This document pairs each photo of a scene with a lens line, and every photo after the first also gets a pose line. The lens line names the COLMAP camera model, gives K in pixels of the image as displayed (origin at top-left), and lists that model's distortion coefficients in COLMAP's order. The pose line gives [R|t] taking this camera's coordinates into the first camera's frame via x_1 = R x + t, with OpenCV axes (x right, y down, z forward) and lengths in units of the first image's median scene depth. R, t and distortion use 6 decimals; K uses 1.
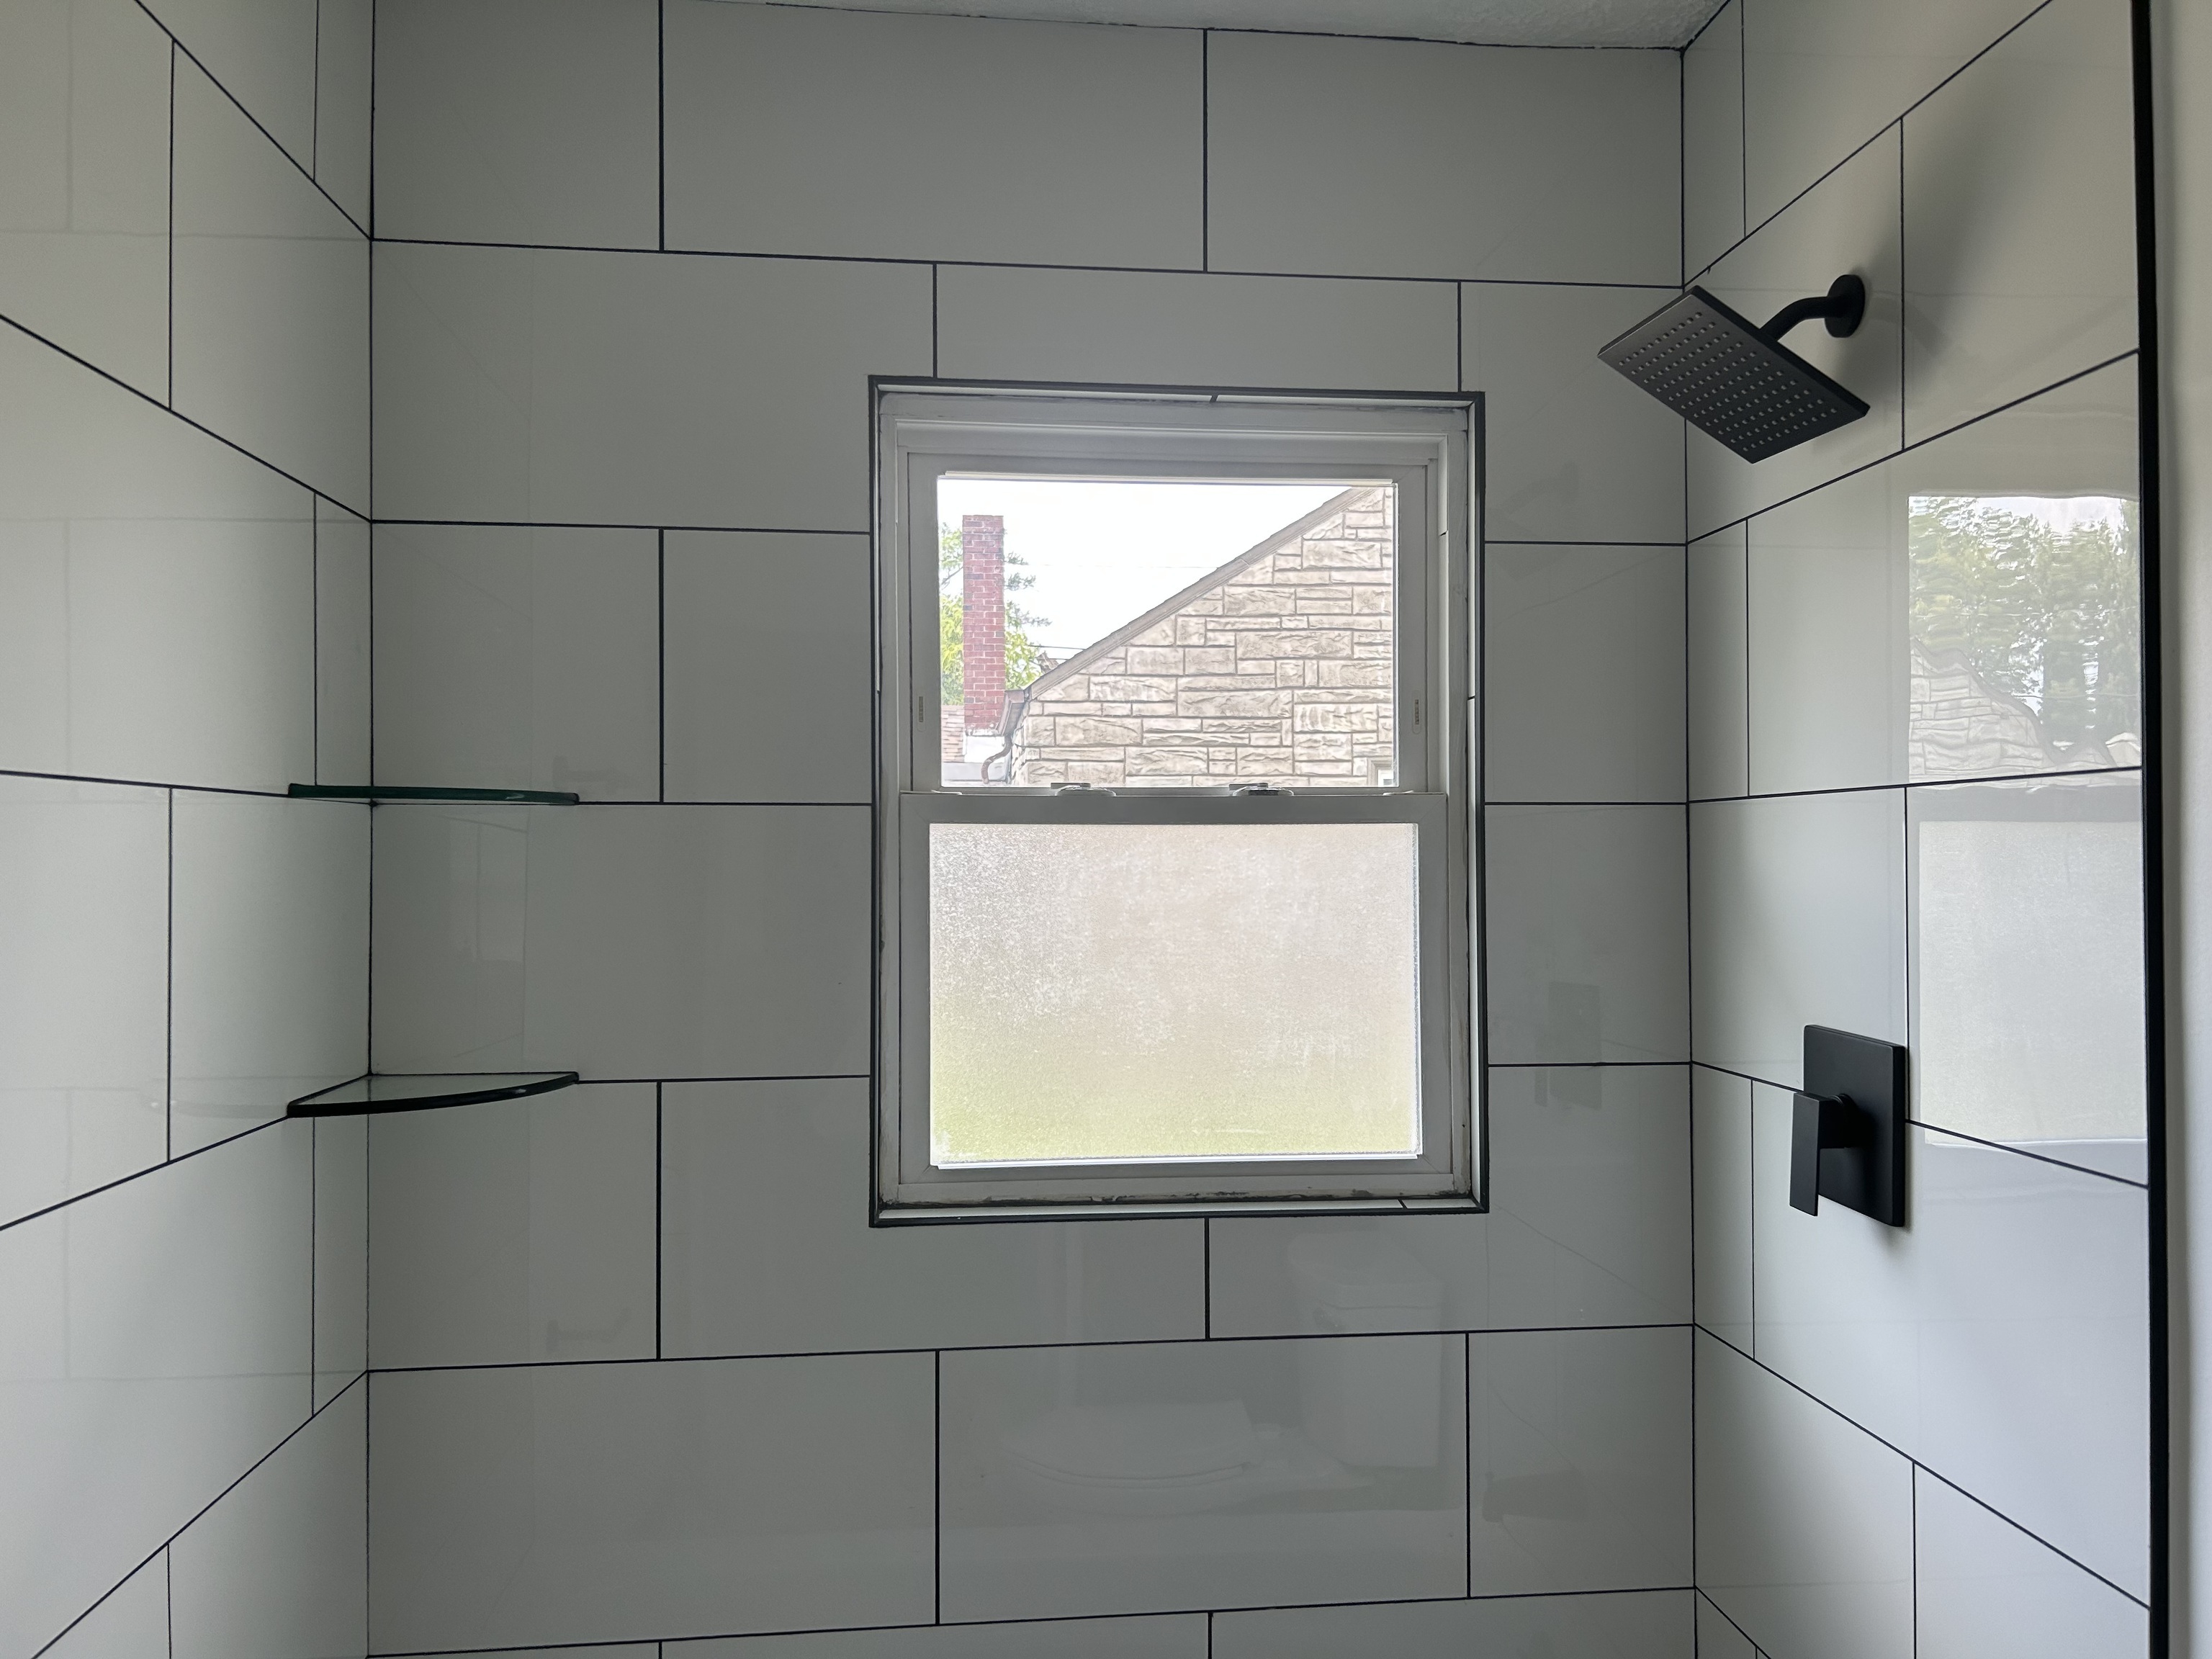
lens RADIAL K [[1652.9, 0, 1099.4], [0, 1652.9, 848.5], [0, 0, 1]] dist [0.025662, -0.031294]
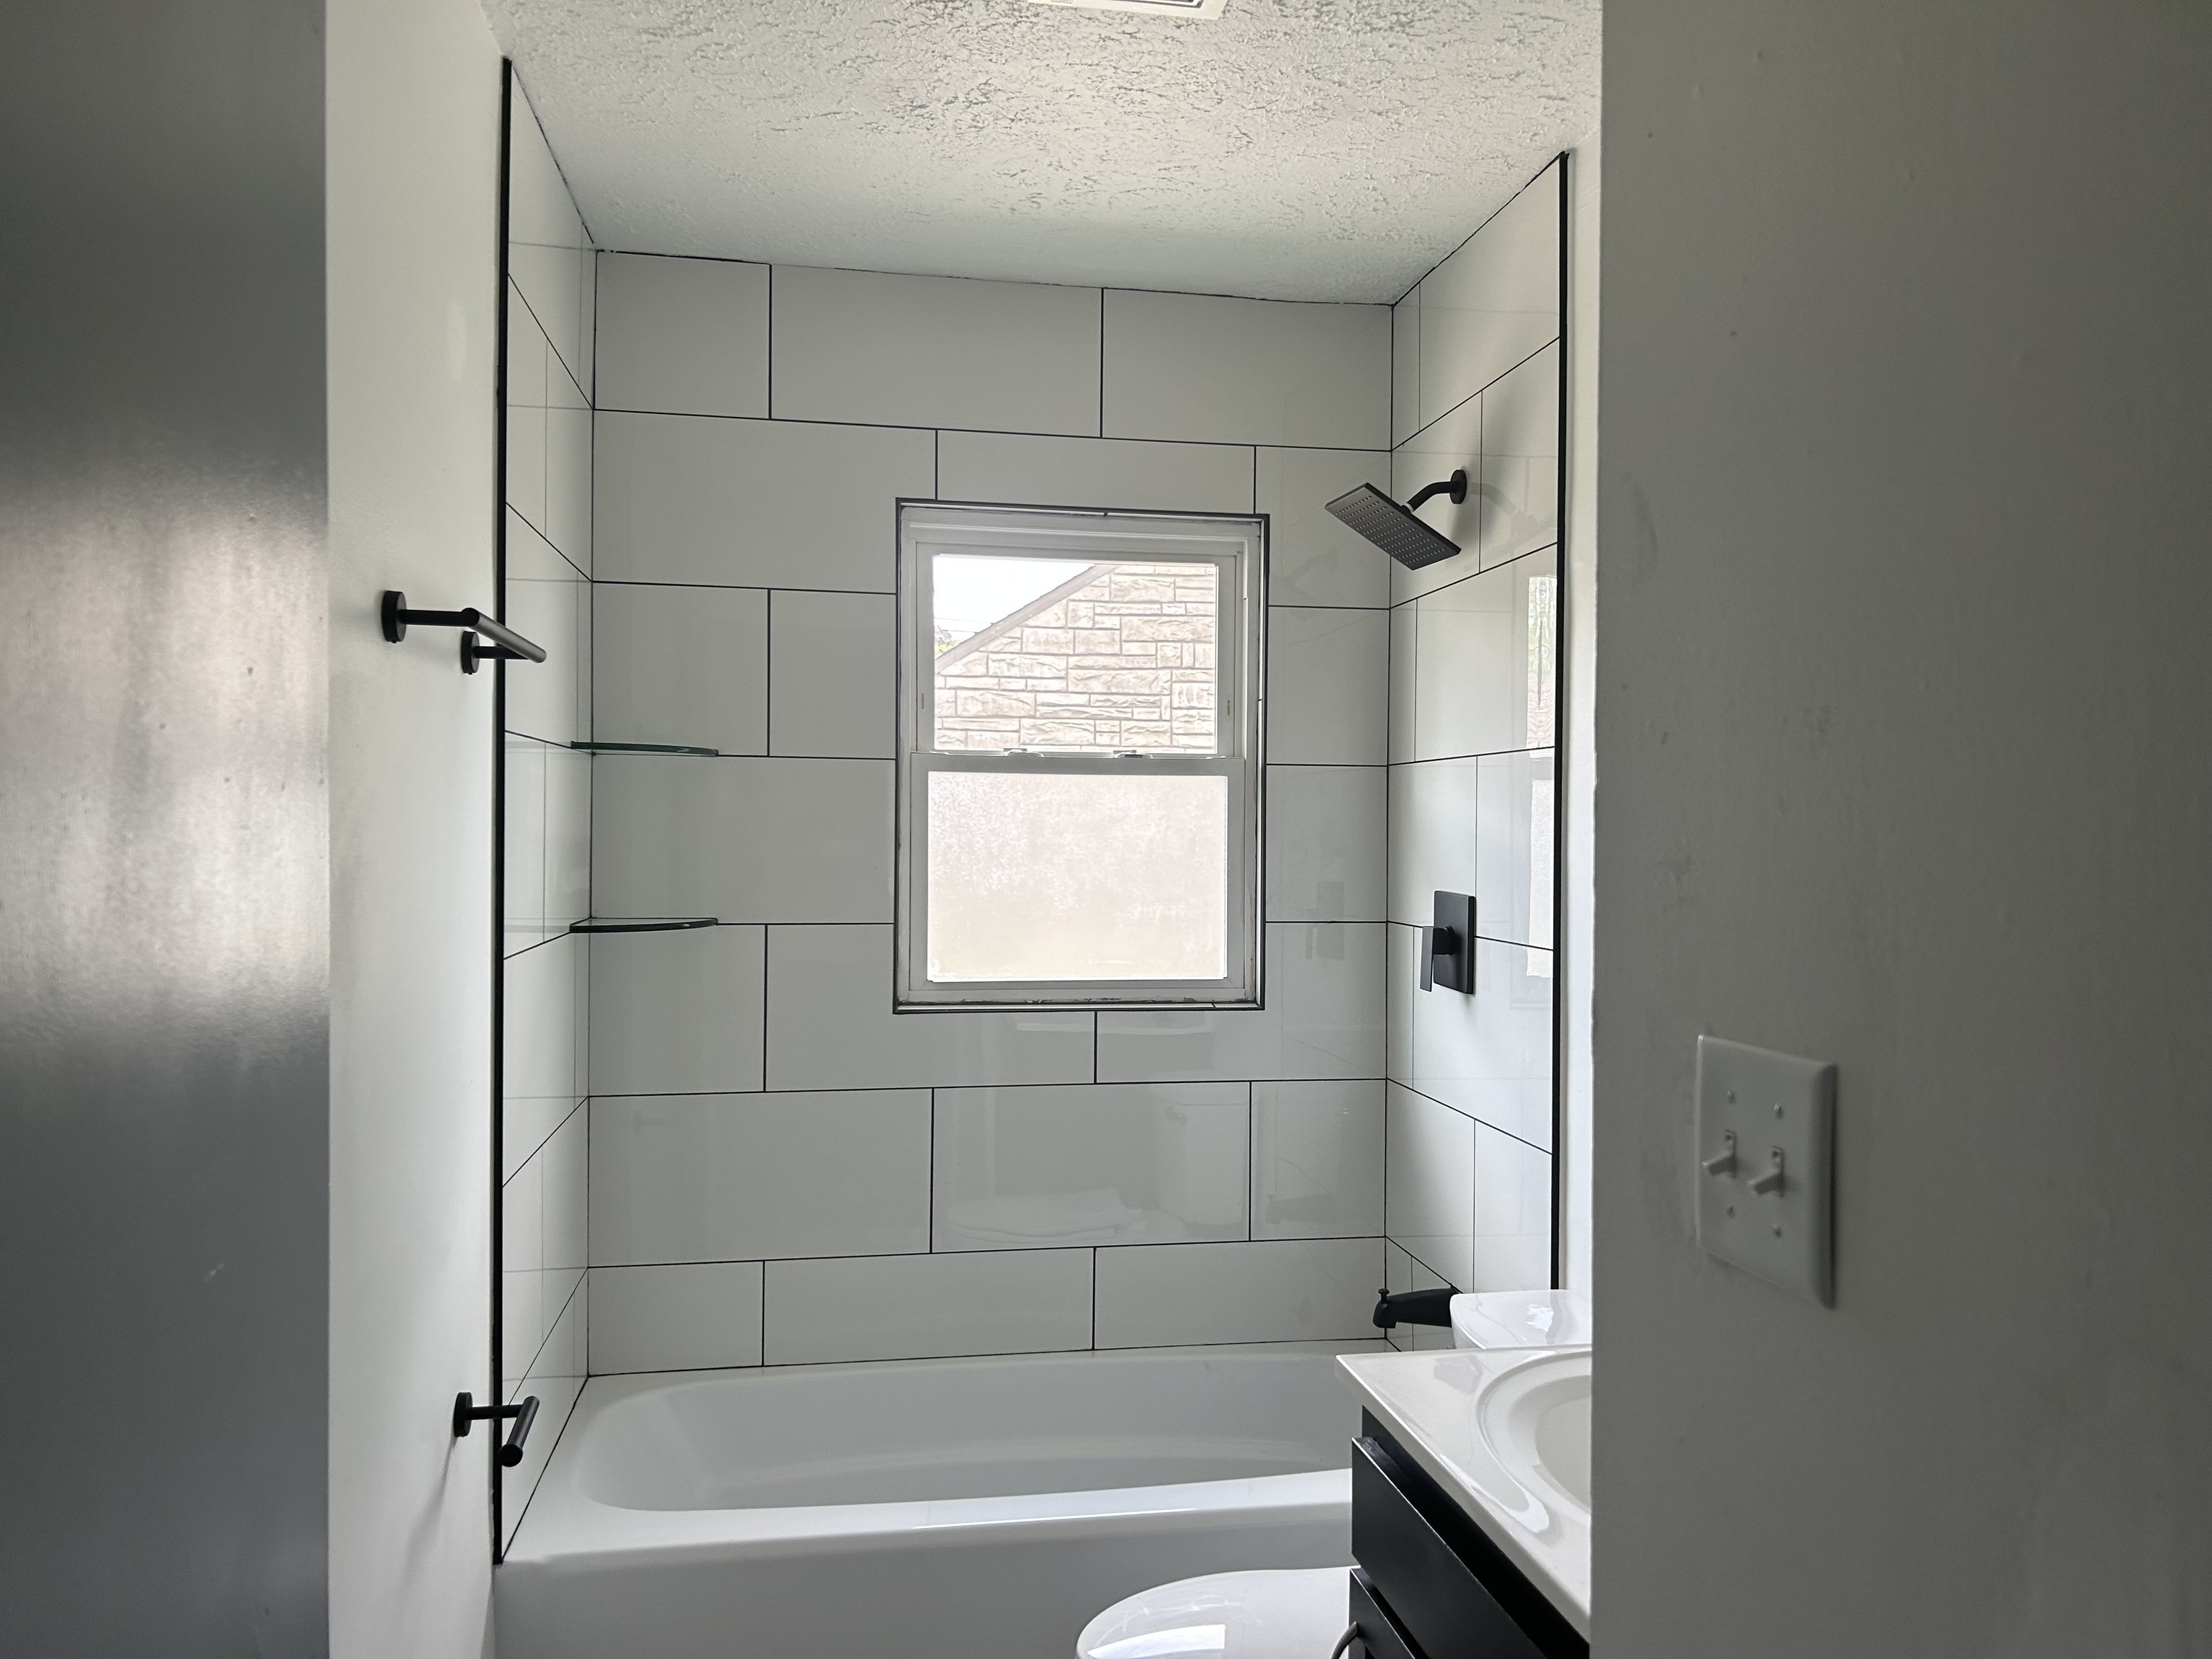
lens RADIAL K [[1652.9, 0, 1127.1], [0, 1652.9, 831.6], [0, 0, 1]] dist [0.025662, -0.031294]
pose [[0.996160, 0.011011, 0.086852, -0.048923], [-0.011705, 0.999903, 0.007486, 0.029653], [-0.086761, -0.008474, 0.996193, -0.640558]]
